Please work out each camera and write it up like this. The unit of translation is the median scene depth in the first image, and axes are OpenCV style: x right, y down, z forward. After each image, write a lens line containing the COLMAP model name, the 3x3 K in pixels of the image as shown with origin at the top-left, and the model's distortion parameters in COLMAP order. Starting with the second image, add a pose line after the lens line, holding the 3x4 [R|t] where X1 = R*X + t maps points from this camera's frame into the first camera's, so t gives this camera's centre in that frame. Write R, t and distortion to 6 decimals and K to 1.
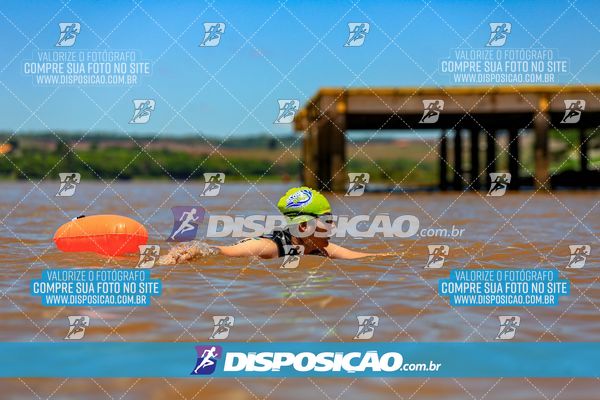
lens RADIAL K [[2458.9, 0, 300.4], [0, 2458.9, 201.3], [0, 0, 1]] dist [0.250459, 3.975836]
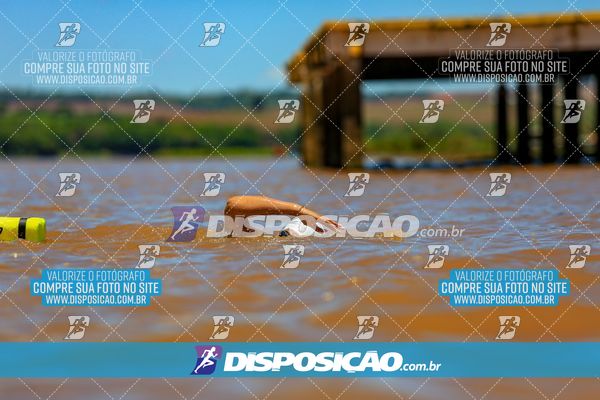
lens RADIAL K [[3523.6, 0, 299.6], [0, 3523.6, 200.5], [0, 0, 1]] dist [0.493205, 3.312997]
pose [[1.000000, 0.000013, 0.000665, -0.000311], [-0.000017, 0.999984, 0.005573, -0.002015], [-0.000665, -0.005573, 0.999984, -0.104767]]
